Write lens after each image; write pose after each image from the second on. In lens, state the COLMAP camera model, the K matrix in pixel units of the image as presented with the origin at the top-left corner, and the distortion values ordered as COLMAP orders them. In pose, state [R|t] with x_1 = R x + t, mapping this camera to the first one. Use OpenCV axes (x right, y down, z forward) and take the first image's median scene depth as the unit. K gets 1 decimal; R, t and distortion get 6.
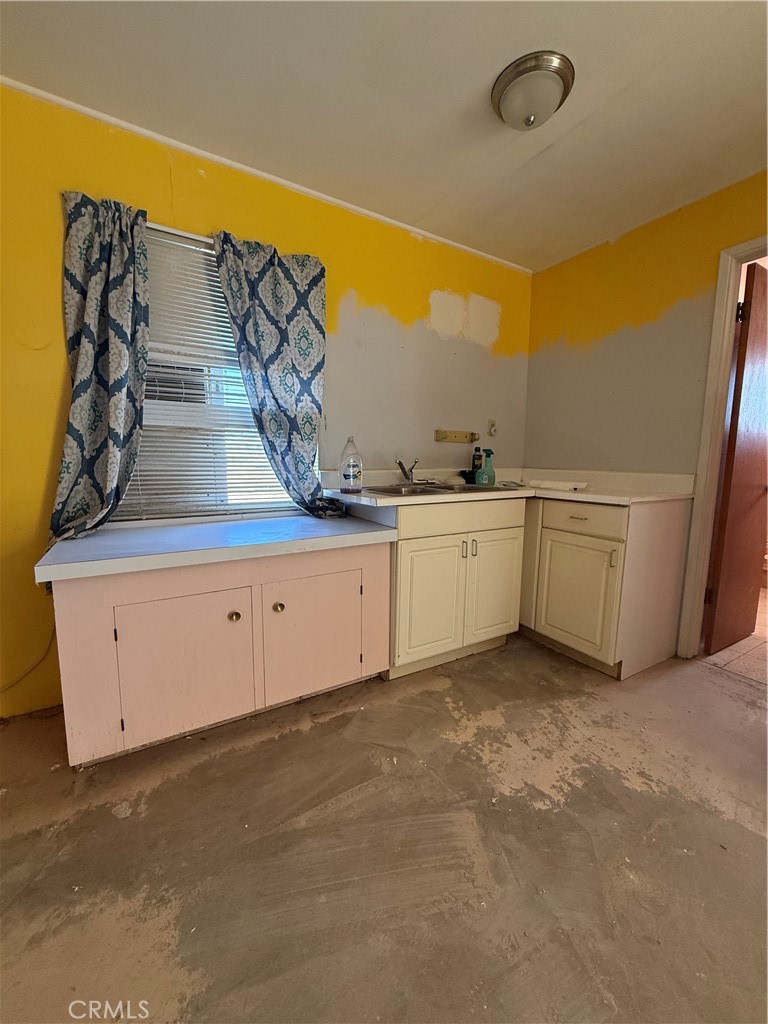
lens RADIAL K [[408.7, 0, 382.2], [0, 408.7, 510.8], [0, 0, 1]] dist [0.000670, -0.000418]
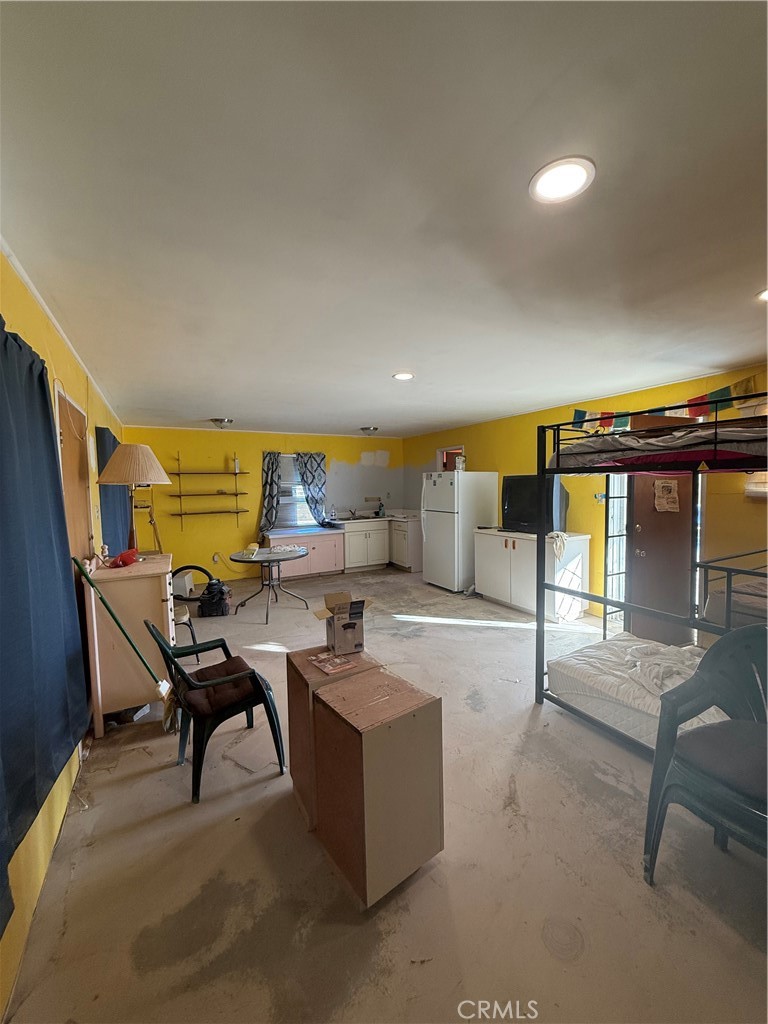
lens RADIAL K [[408.7, 0, 384.6], [0, 408.7, 508.8], [0, 0, 1]] dist [0.000670, -0.000418]
pose [[0.998724, -0.024393, -0.044212, 0.524131], [0.021318, 0.997408, -0.068723, 0.110814], [0.045774, 0.067692, 0.996656, -2.493775]]
